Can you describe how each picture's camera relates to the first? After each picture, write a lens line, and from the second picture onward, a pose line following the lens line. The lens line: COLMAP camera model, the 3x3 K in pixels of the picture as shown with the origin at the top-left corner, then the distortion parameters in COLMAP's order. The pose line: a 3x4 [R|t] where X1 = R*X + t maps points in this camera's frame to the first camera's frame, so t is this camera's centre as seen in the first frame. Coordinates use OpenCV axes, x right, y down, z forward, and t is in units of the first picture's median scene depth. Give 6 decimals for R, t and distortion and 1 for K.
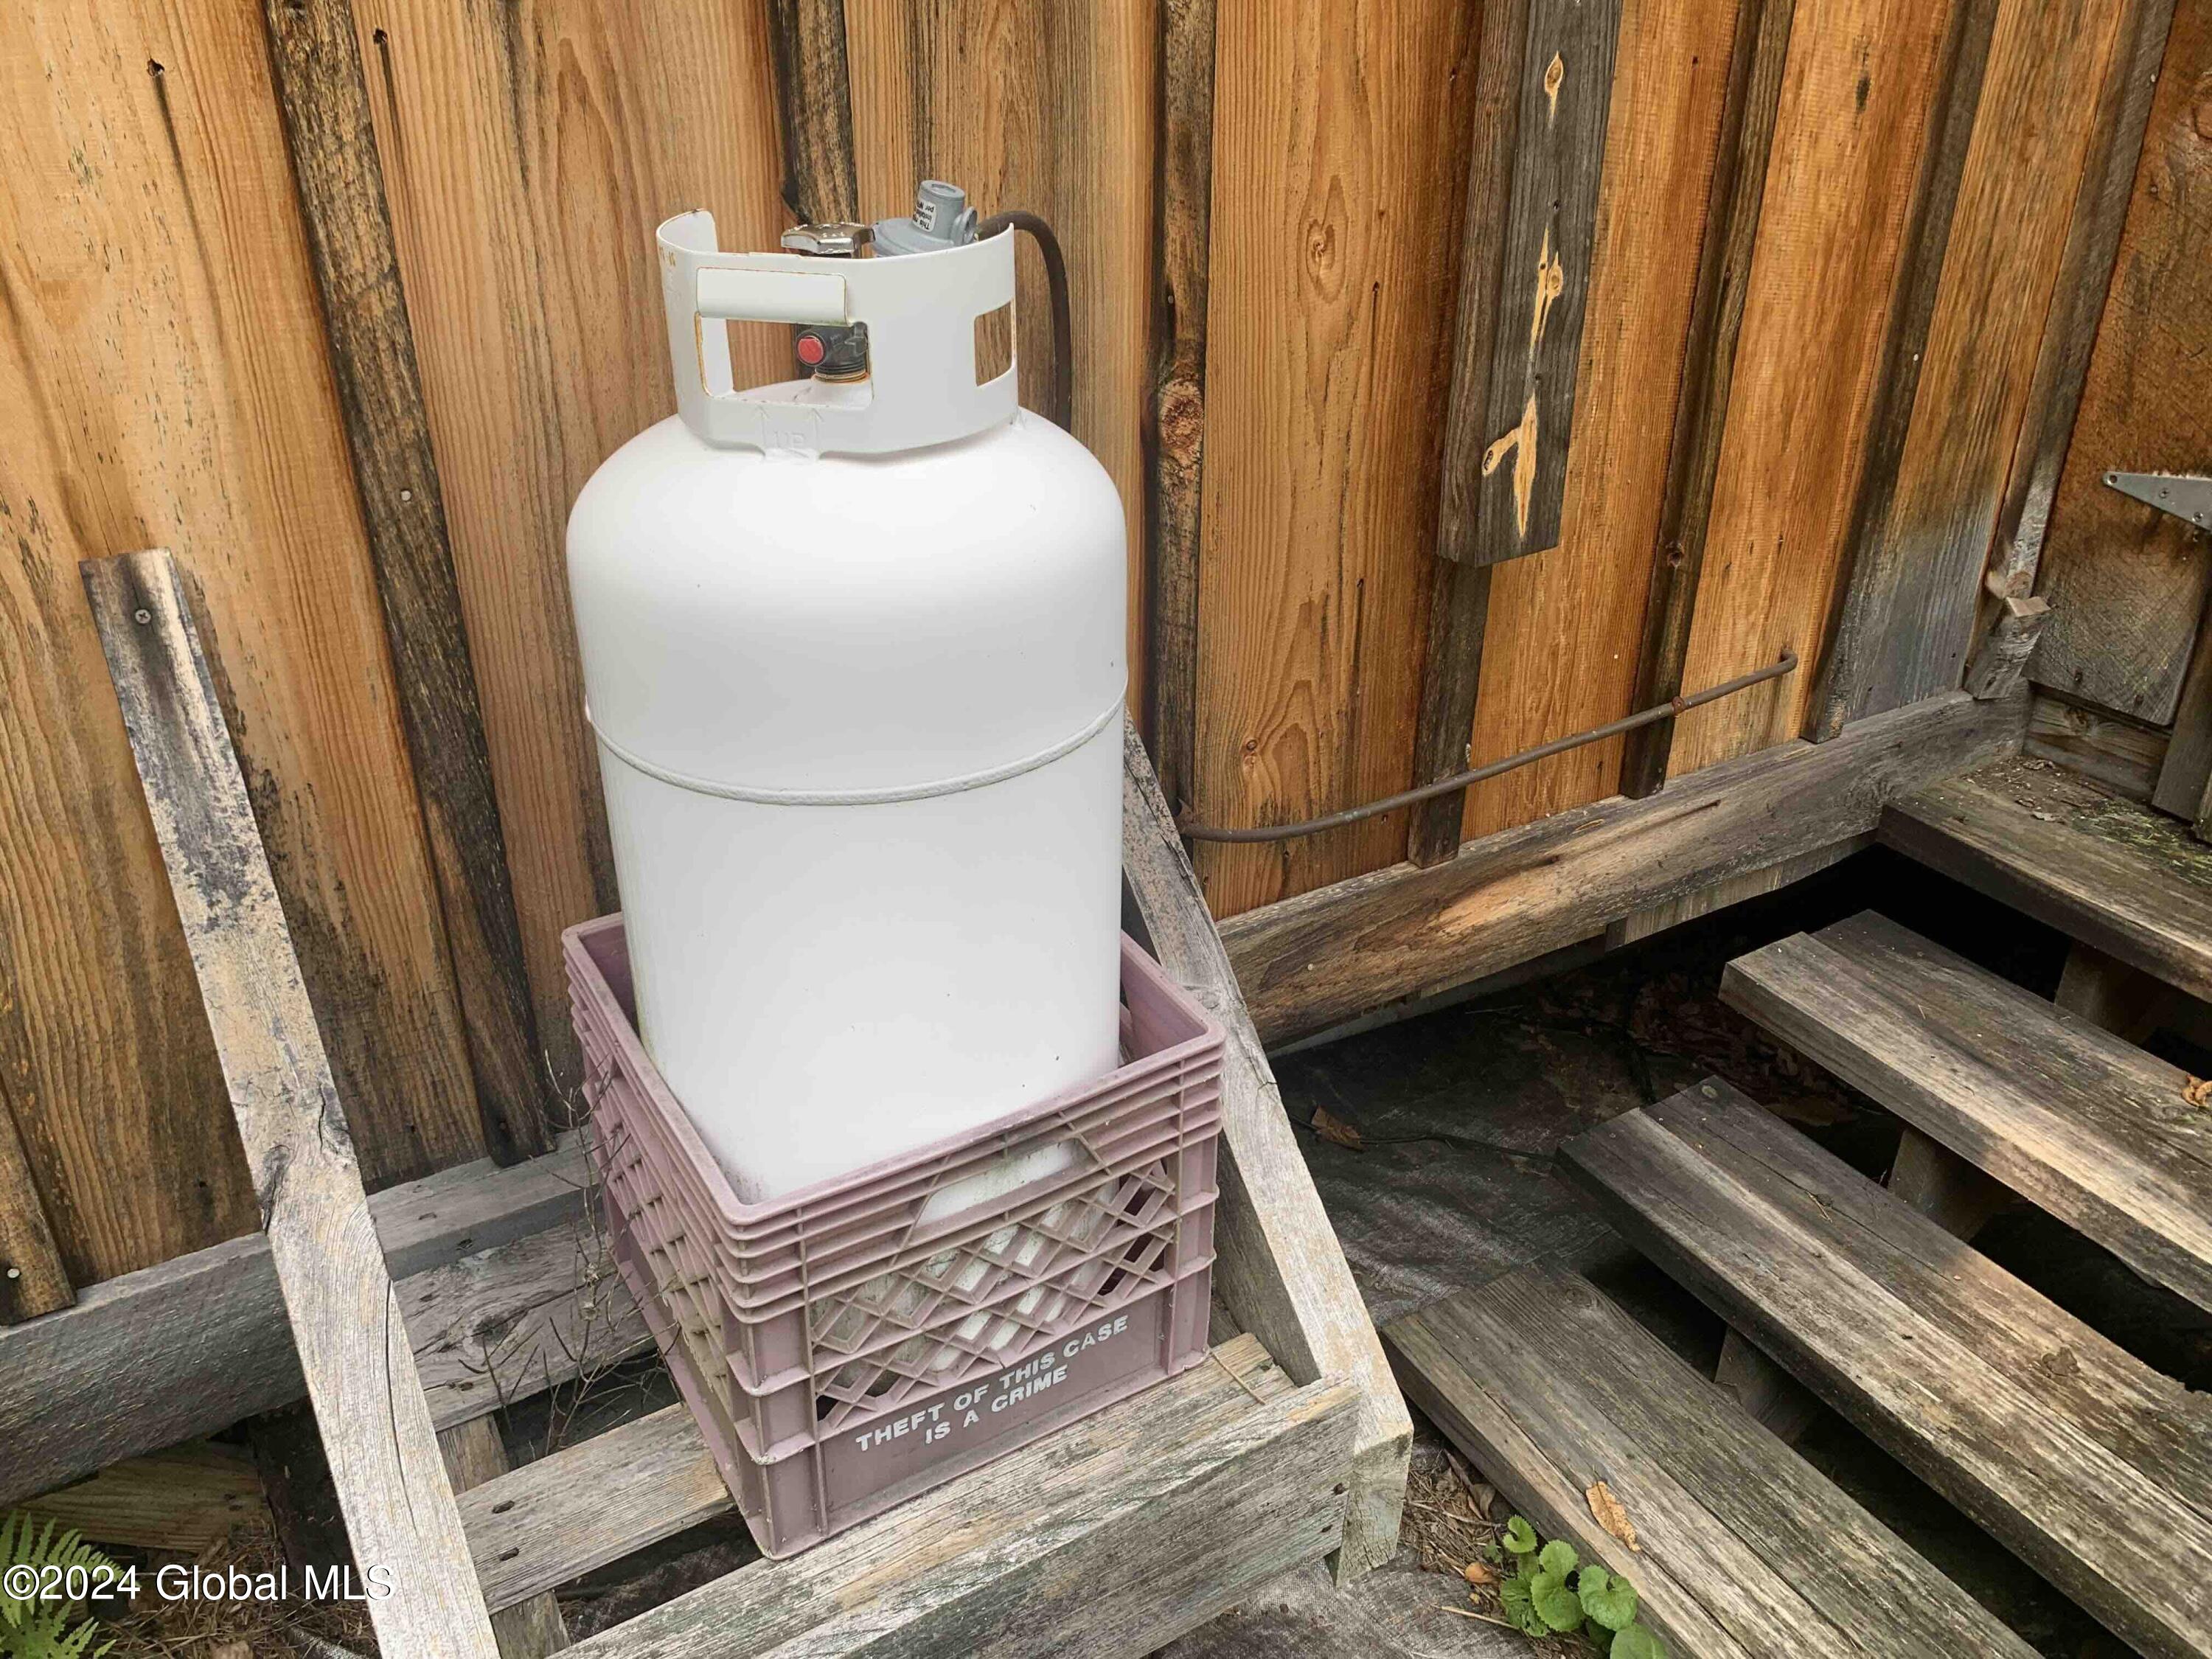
lens RADIAL K [[1663.5, 0, 1106.0], [0, 1663.5, 829.5], [0, 0, 1]] dist [-0.005232, 0.001068]
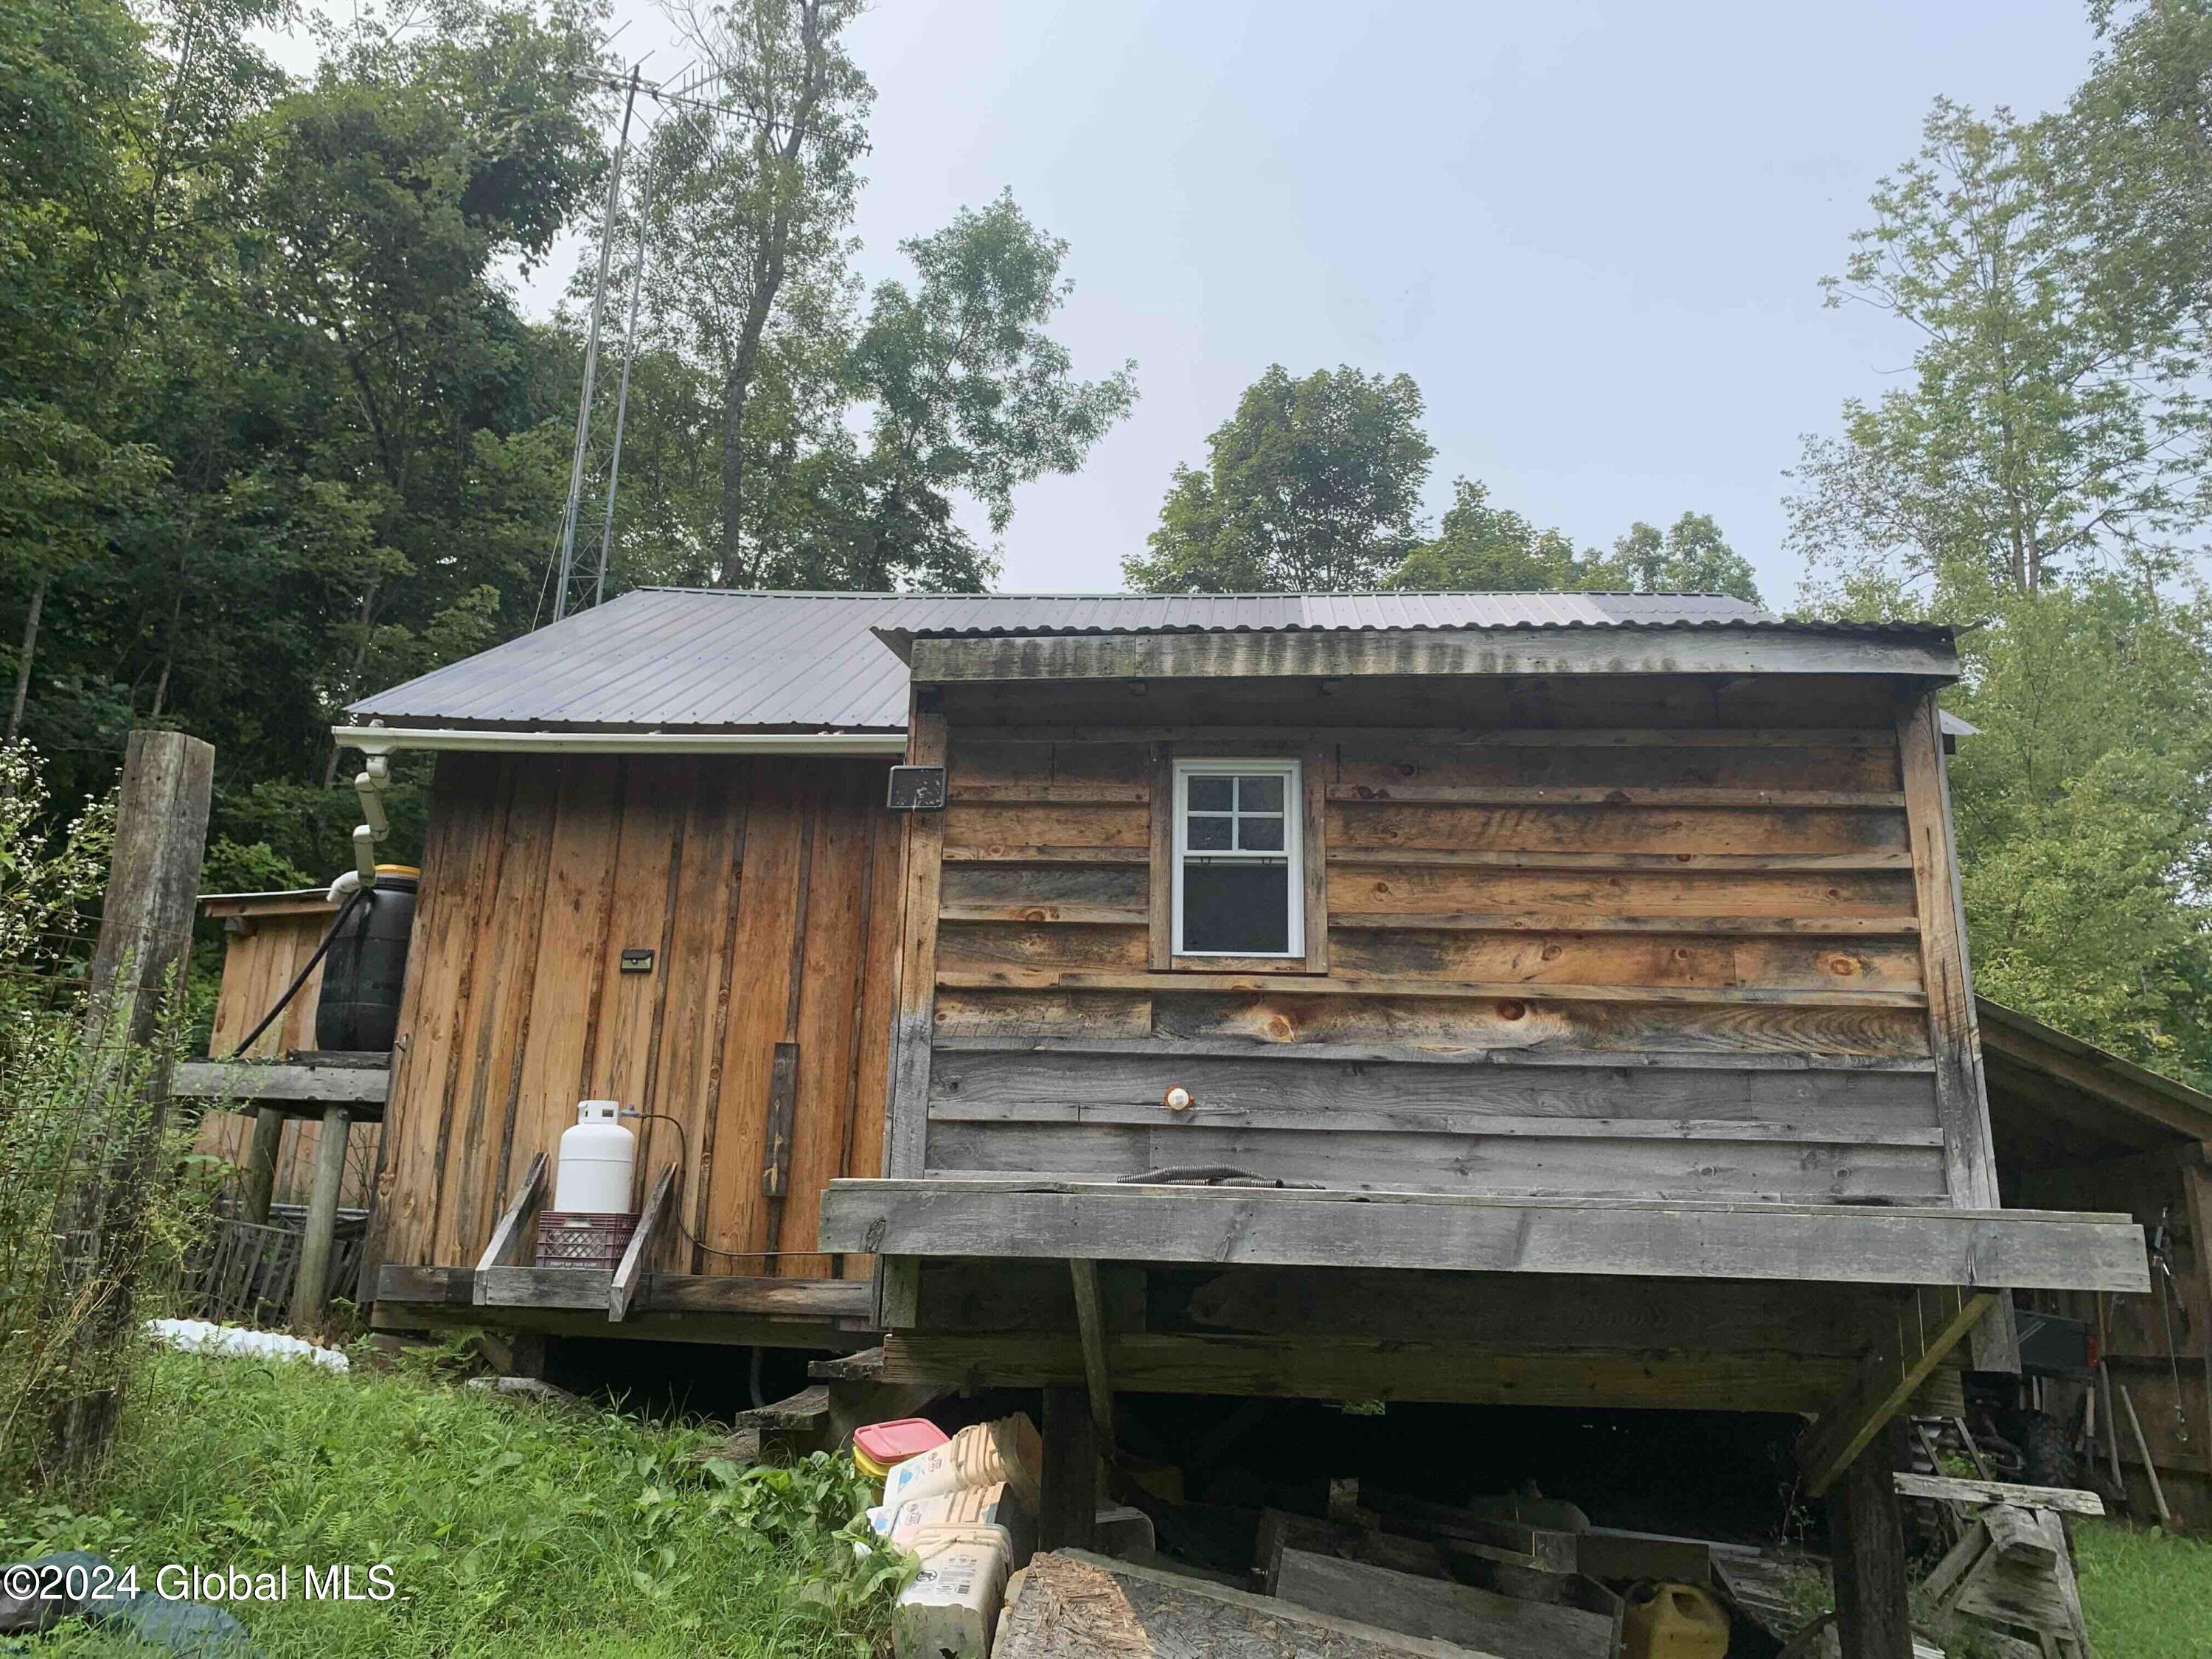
lens RADIAL K [[1663.5, 0, 1106.0], [0, 1663.5, 829.5], [0, 0, 1]] dist [-0.005232, 0.001068]
pose [[0.826406, -0.127716, -0.548399, 3.825327], [-0.289174, 0.739423, -0.607973, 1.702687], [0.483147, 0.661016, 0.574132, -2.006116]]
